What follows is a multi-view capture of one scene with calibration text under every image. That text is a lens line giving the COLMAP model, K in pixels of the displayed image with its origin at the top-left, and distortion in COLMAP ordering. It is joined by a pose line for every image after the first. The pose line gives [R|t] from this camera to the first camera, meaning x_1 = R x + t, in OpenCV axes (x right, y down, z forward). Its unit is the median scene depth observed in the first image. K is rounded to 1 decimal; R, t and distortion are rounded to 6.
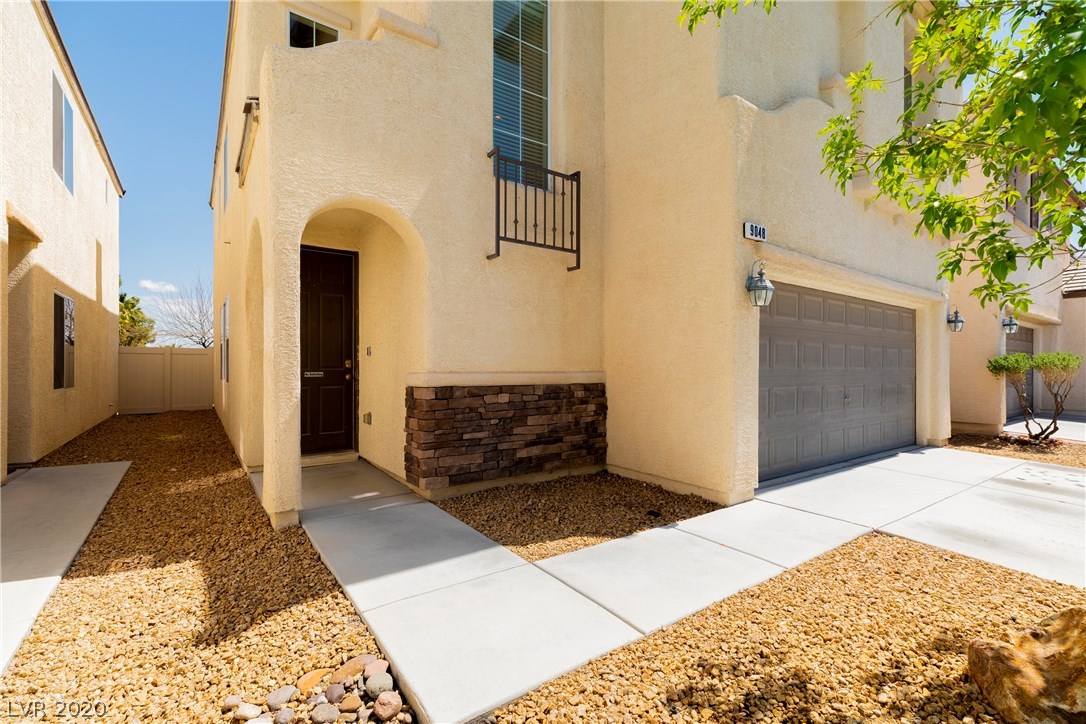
lens RADIAL K [[483.5, 0, 544.1], [0, 483.5, 358.3], [0, 0, 1]] dist [0.005263, -0.001304]
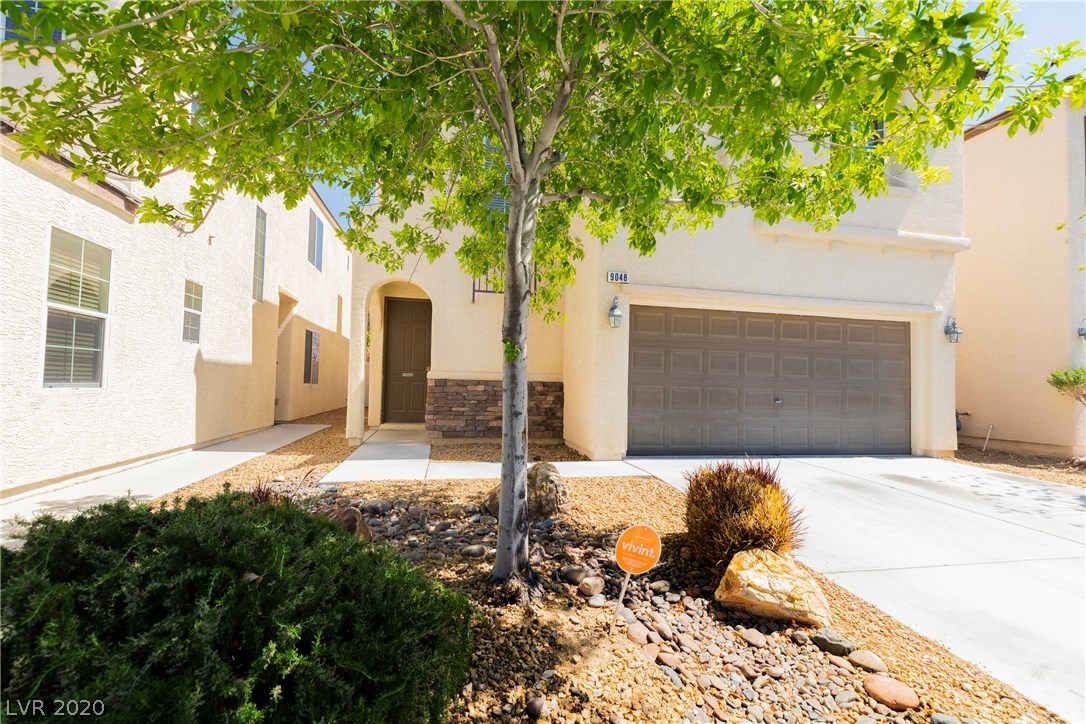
lens RADIAL K [[483.5, 0, 546.8], [0, 483.5, 356.6], [0, 0, 1]] dist [0.005263, -0.001304]
pose [[0.914189, -0.004972, -0.405257, 0.768832], [-0.013293, 0.999019, -0.042245, 0.042531], [0.405069, 0.044007, 0.913226, -0.389917]]
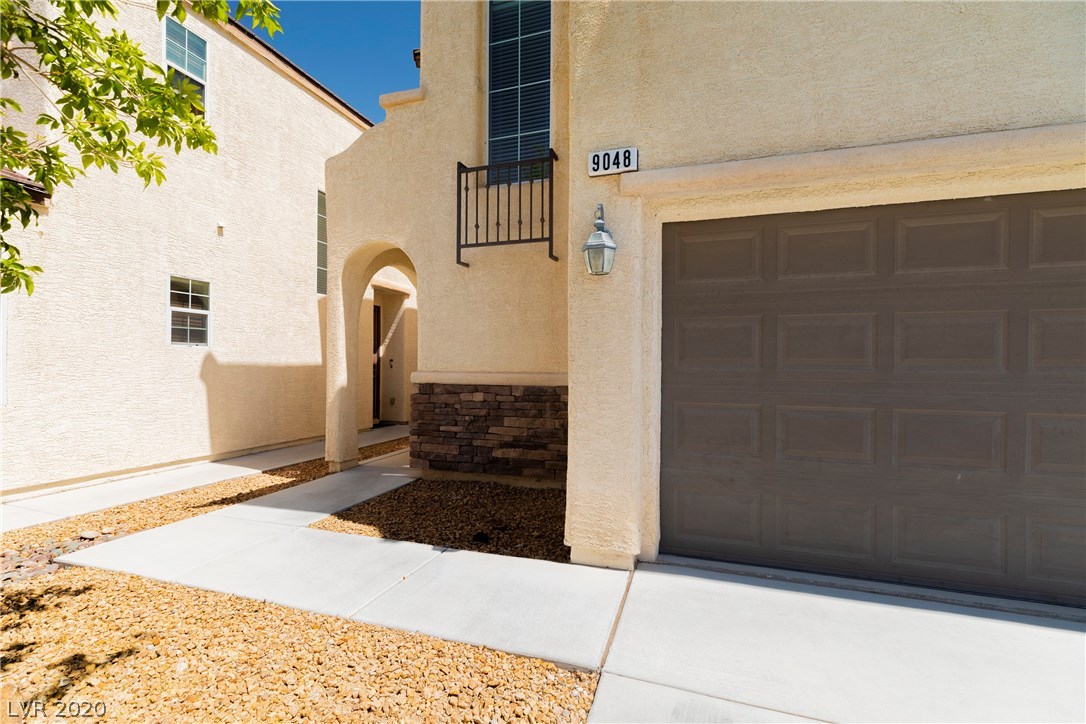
lens RADIAL K [[483.5, 0, 546.4], [0, 483.5, 358.2], [0, 0, 1]] dist [0.005263, -0.001304]
pose [[0.589642, -0.013906, -0.807545, 0.839498], [0.008997, 0.999903, -0.010649, 0.011460], [0.807614, -0.000986, 0.589710, 0.497778]]
